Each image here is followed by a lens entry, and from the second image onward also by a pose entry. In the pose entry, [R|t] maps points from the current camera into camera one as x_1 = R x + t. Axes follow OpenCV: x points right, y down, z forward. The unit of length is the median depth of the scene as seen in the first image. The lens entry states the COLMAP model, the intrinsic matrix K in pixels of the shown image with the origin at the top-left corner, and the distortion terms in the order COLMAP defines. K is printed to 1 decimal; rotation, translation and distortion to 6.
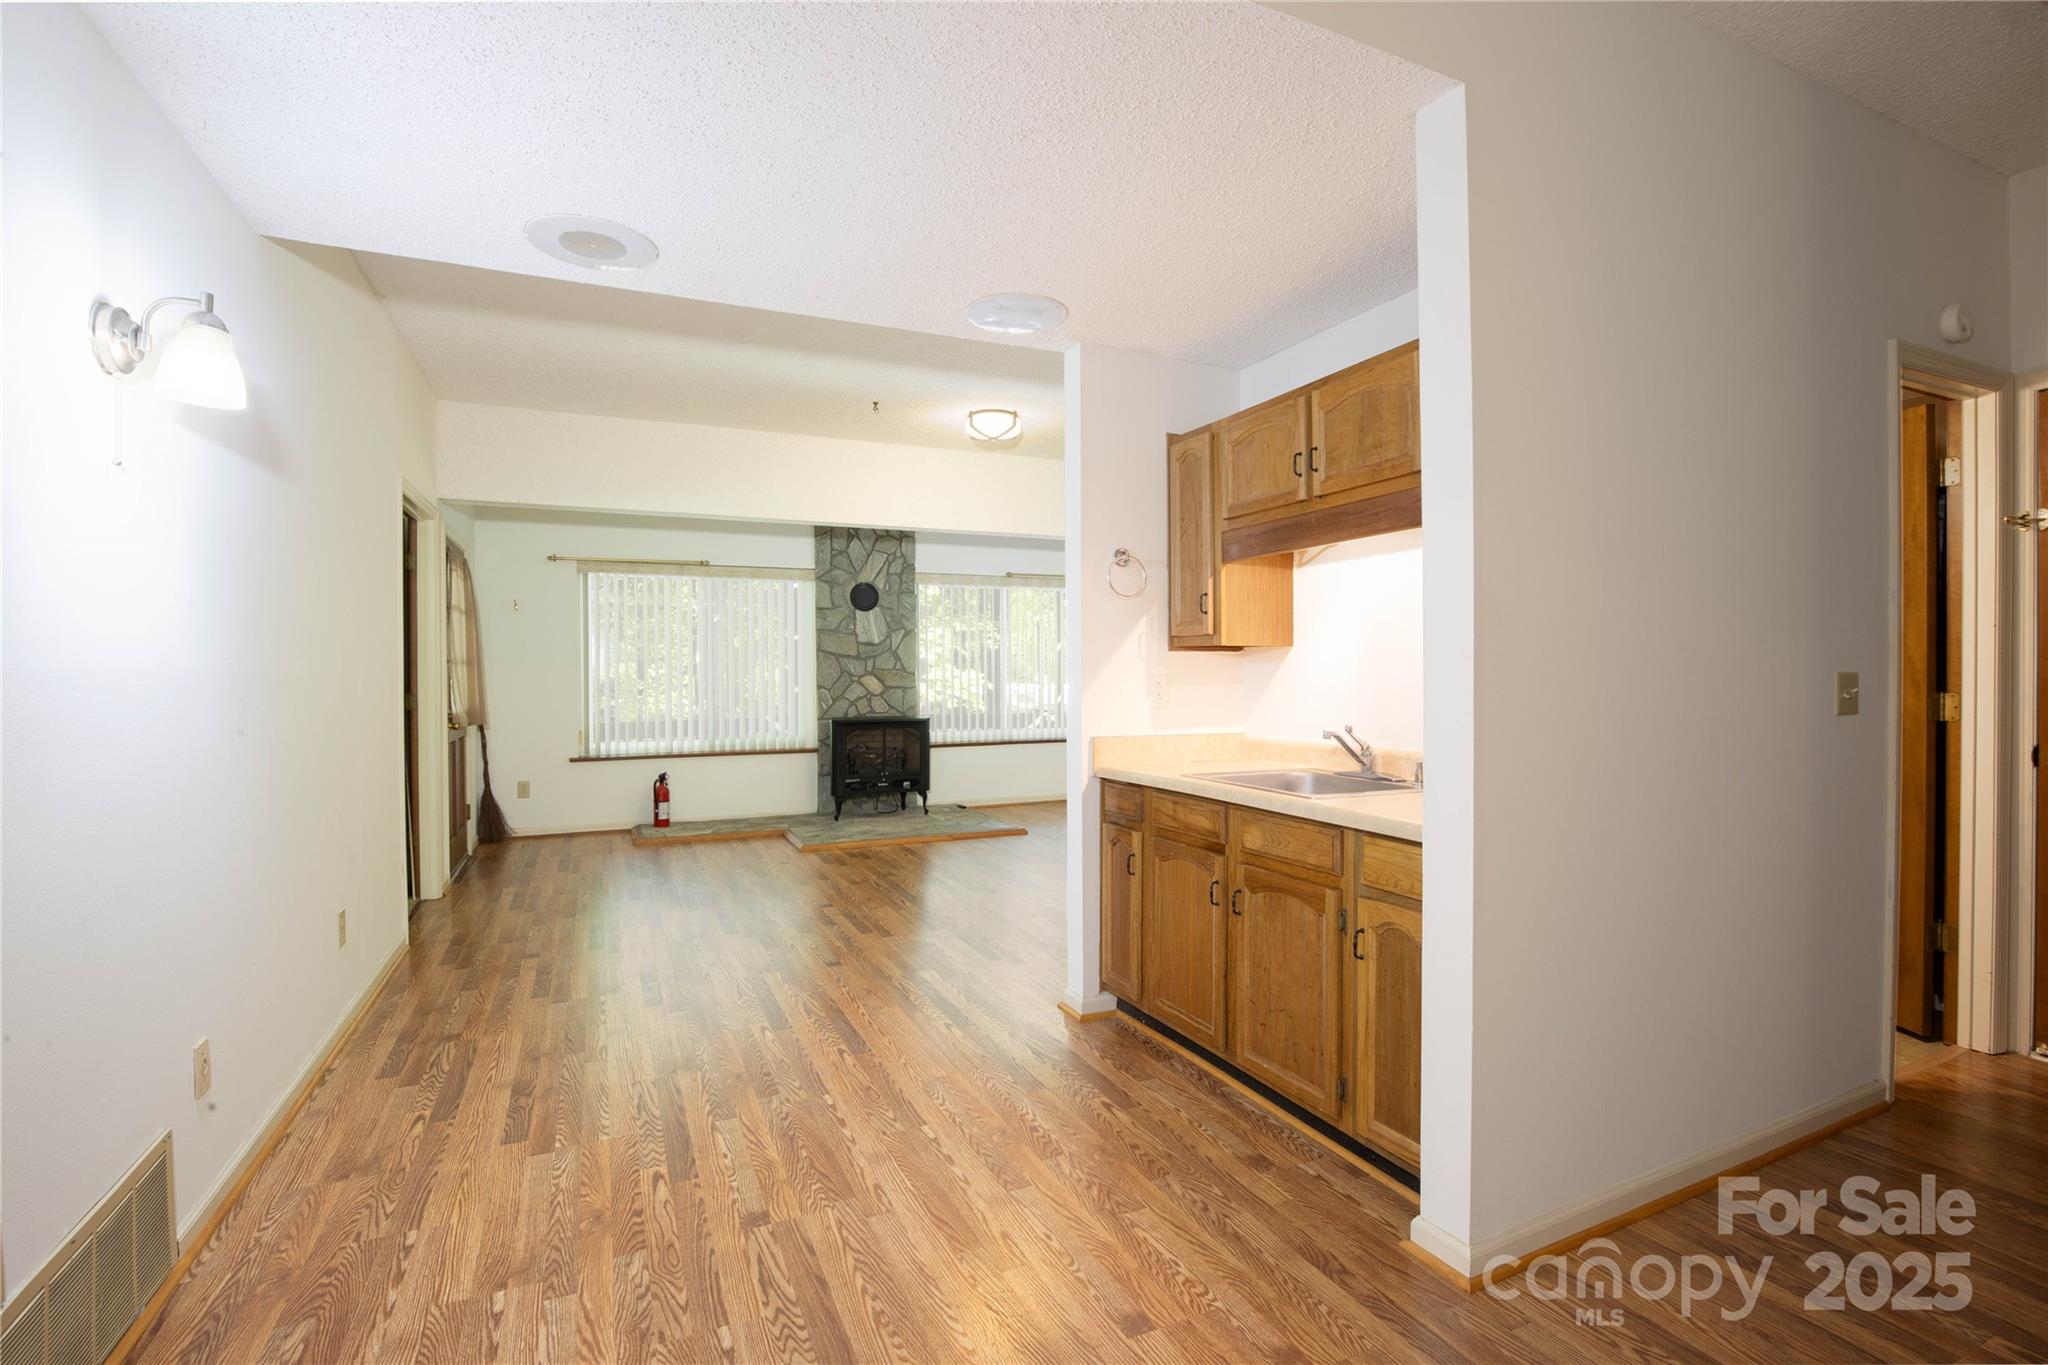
lens RADIAL K [[945.8, 0, 1060.7], [0, 945.8, 683.9], [0, 0, 1]] dist [-0.021791, -0.000134]
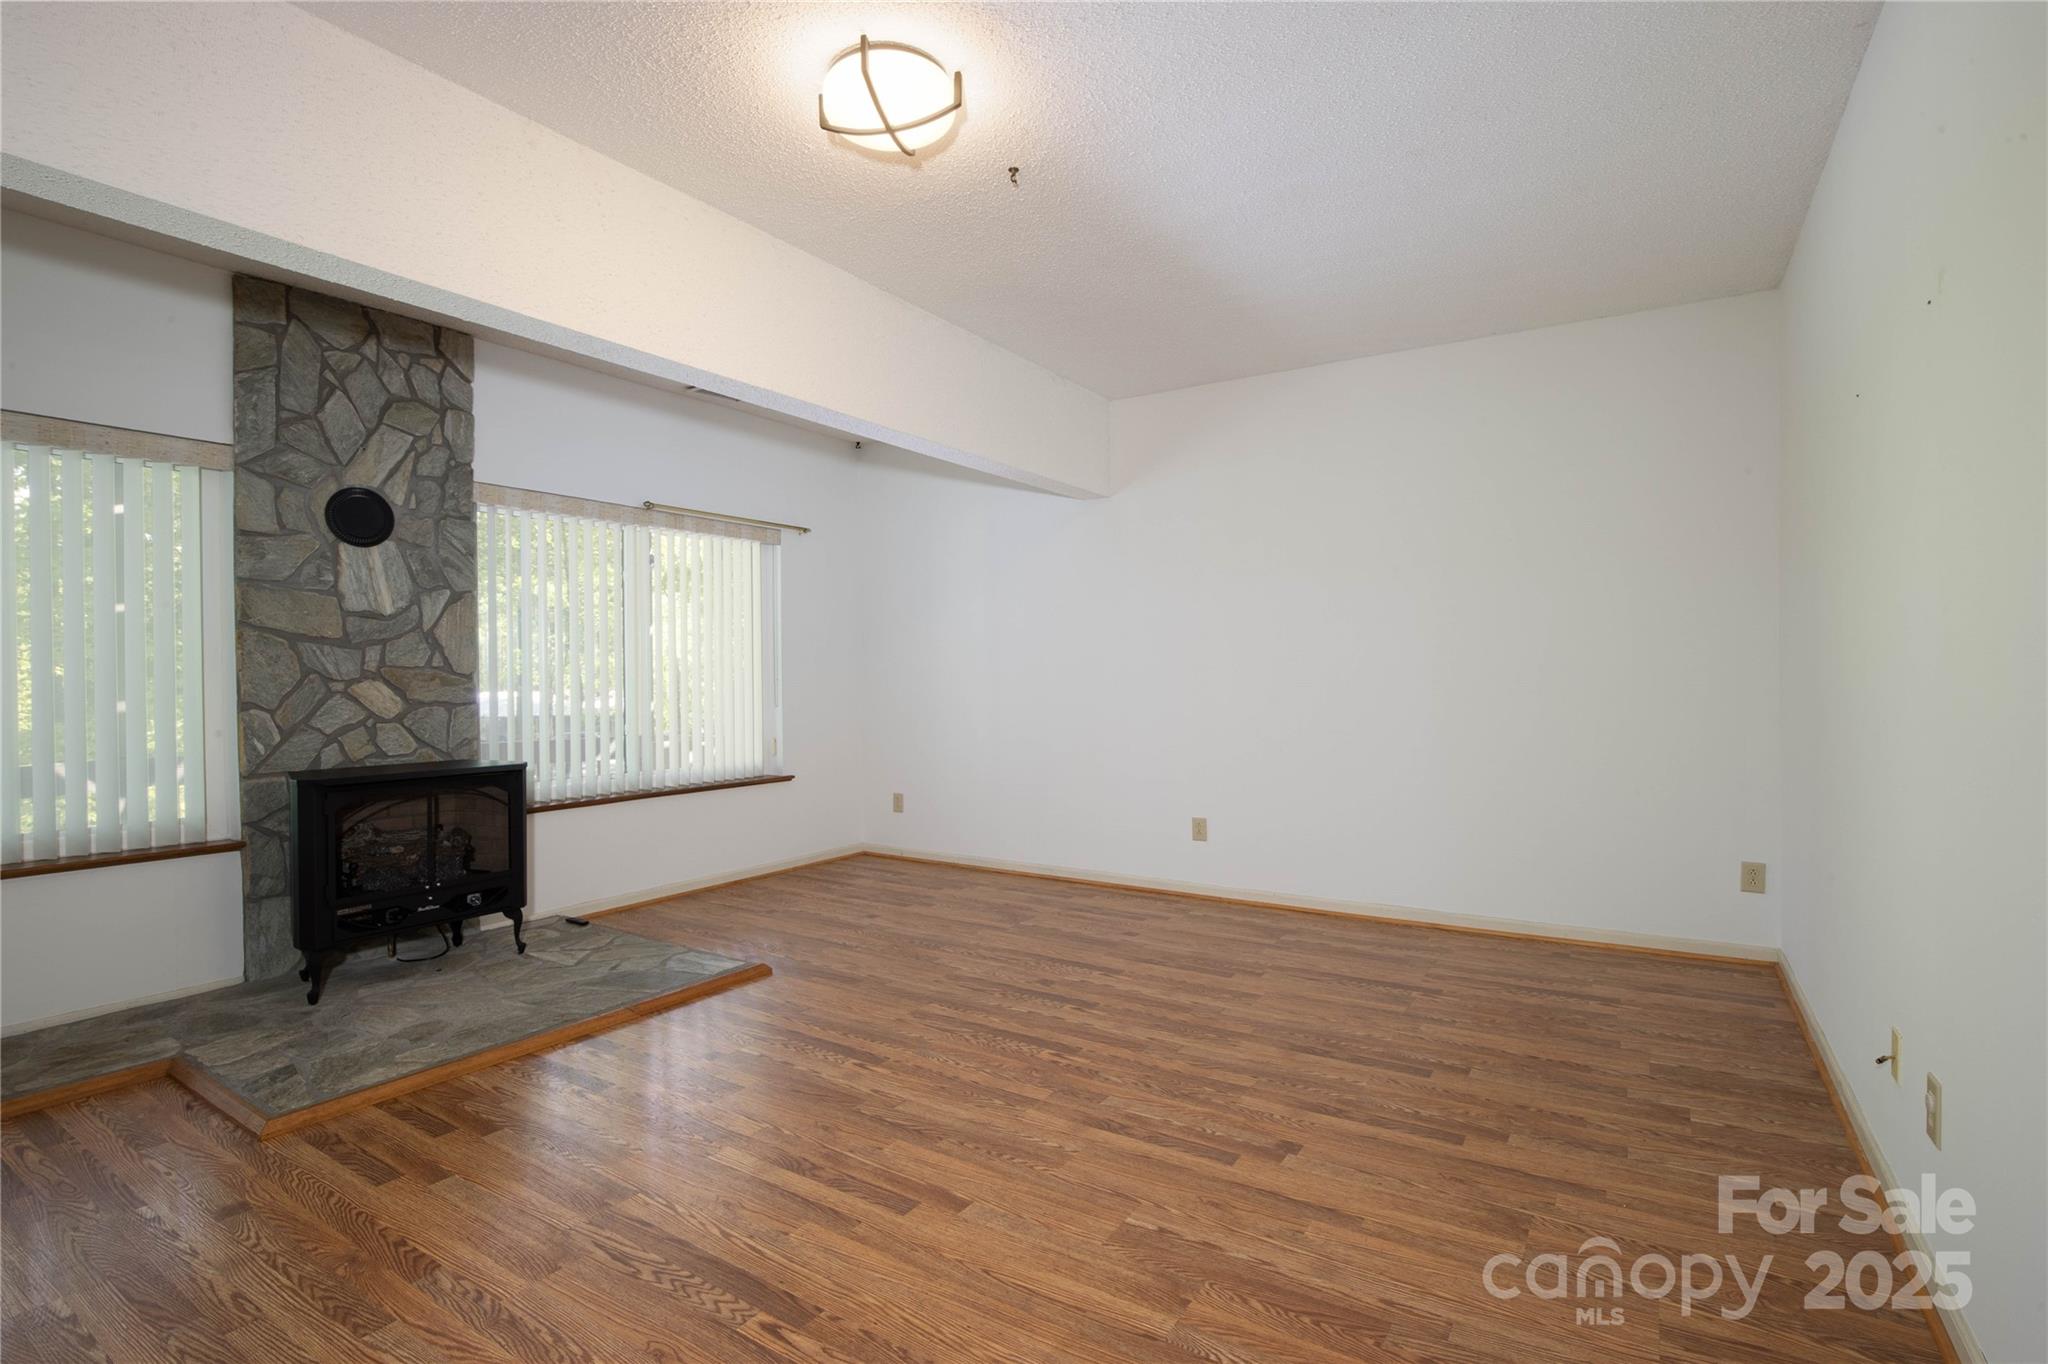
lens RADIAL K [[945.8, 0, 1060.7], [0, 945.8, 683.4], [0, 0, 1]] dist [-0.021791, -0.000134]
pose [[0.840081, -0.004468, 0.542443, -0.168485], [0.006914, 0.999973, -0.002471, -0.003632], [-0.542418, 0.005826, 0.840089, 0.411412]]
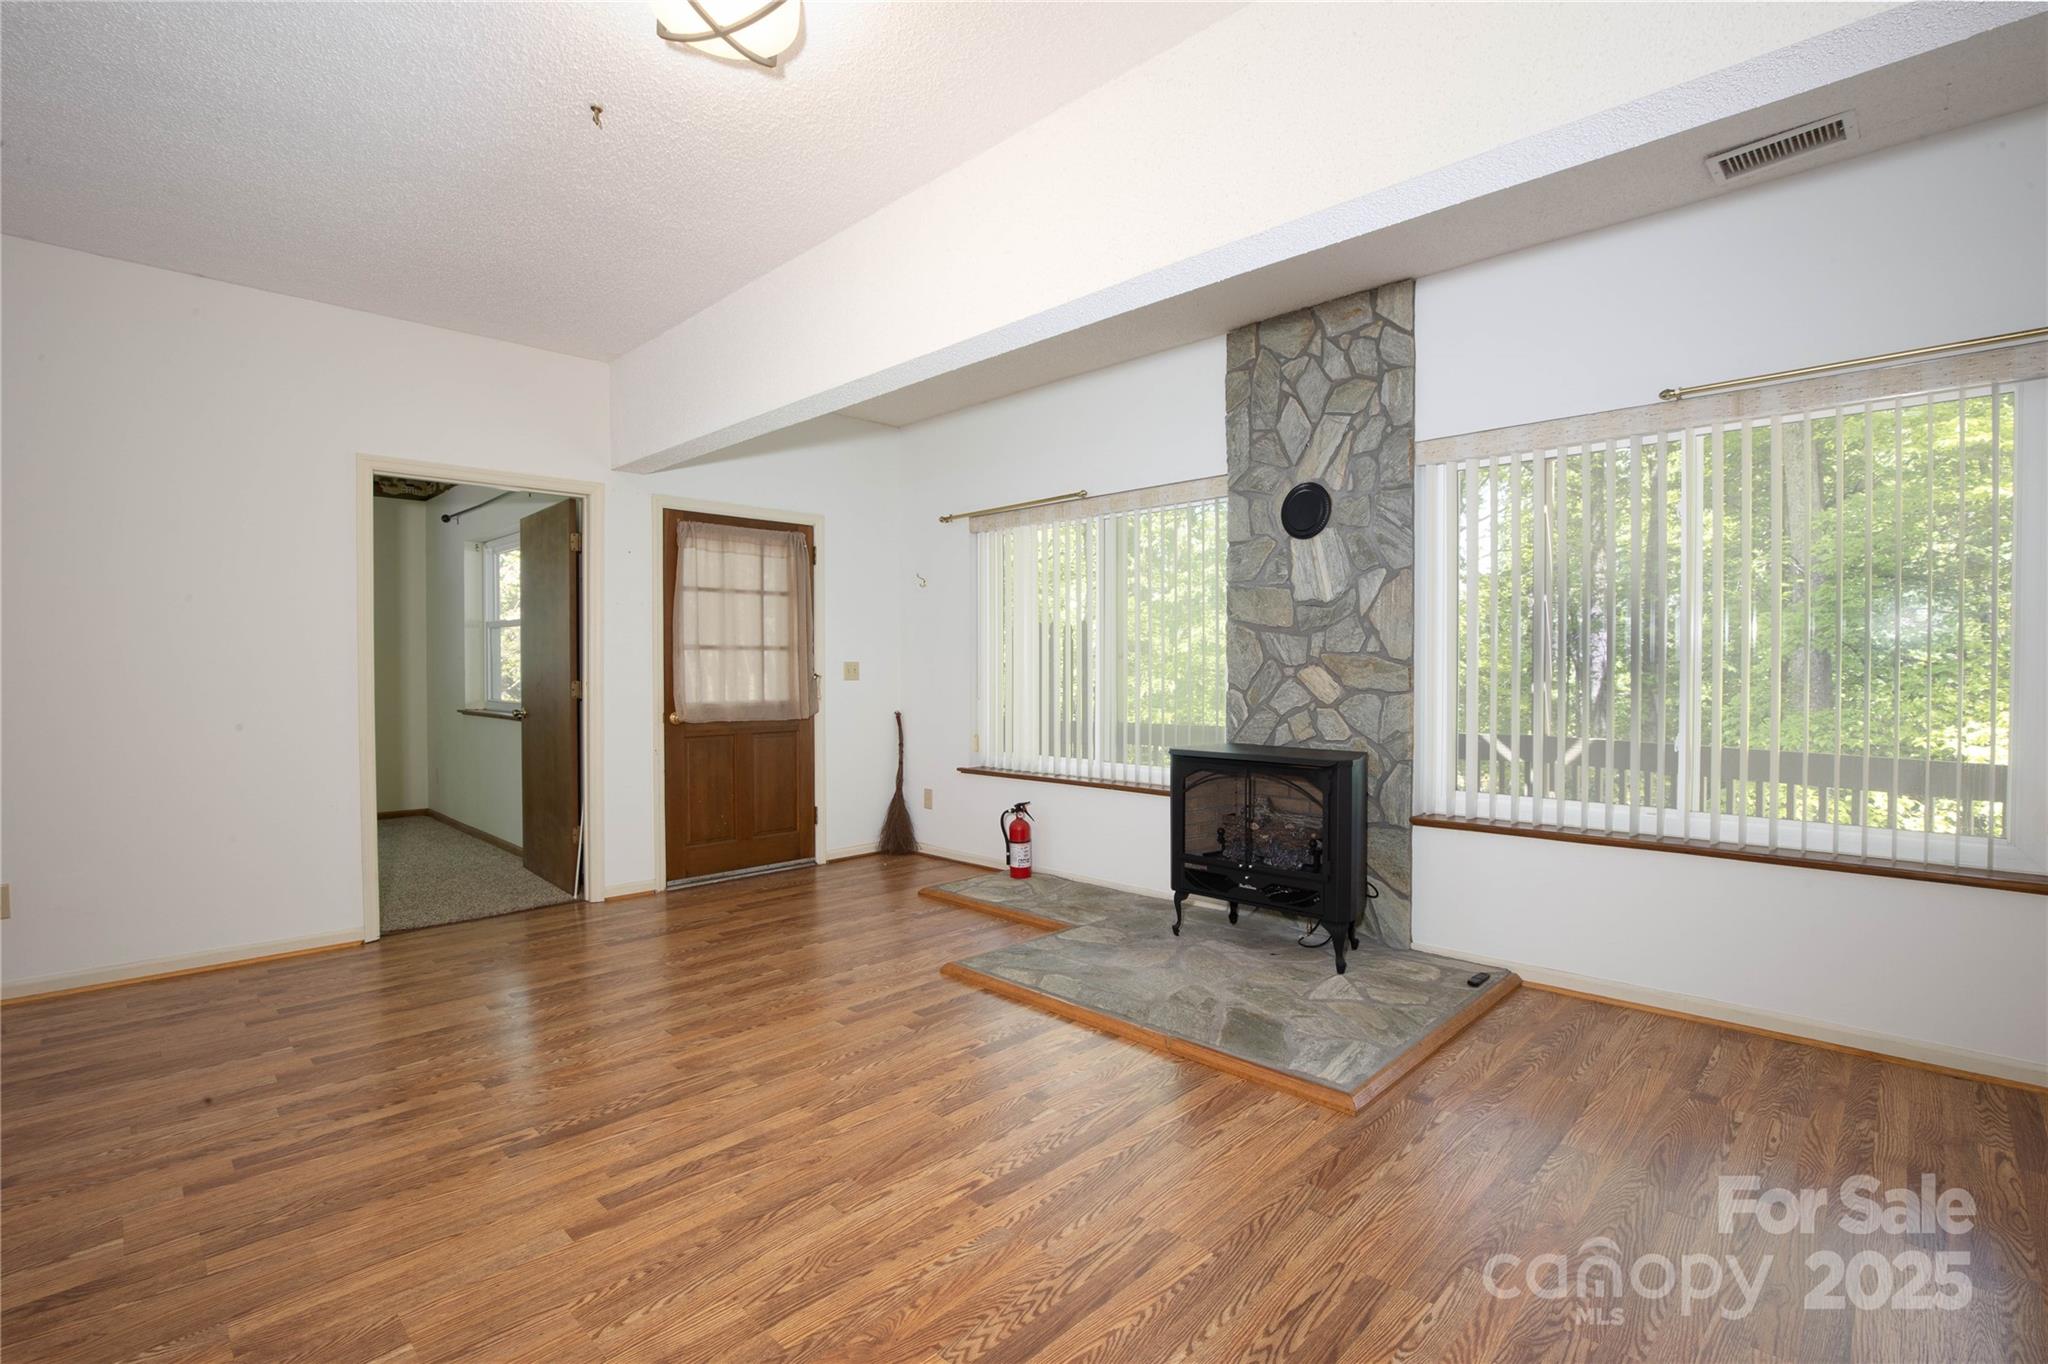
lens RADIAL K [[963.1, 0, 978.1], [0, 963.1, 682.9], [0, 0, 1]] dist [-0.008999, 0.000385]
pose [[0.319647, 0.020797, -0.947308, 0.230706], [-0.013537, 0.999757, 0.017381, -0.006375], [0.947440, 0.007268, 0.319851, 0.677751]]
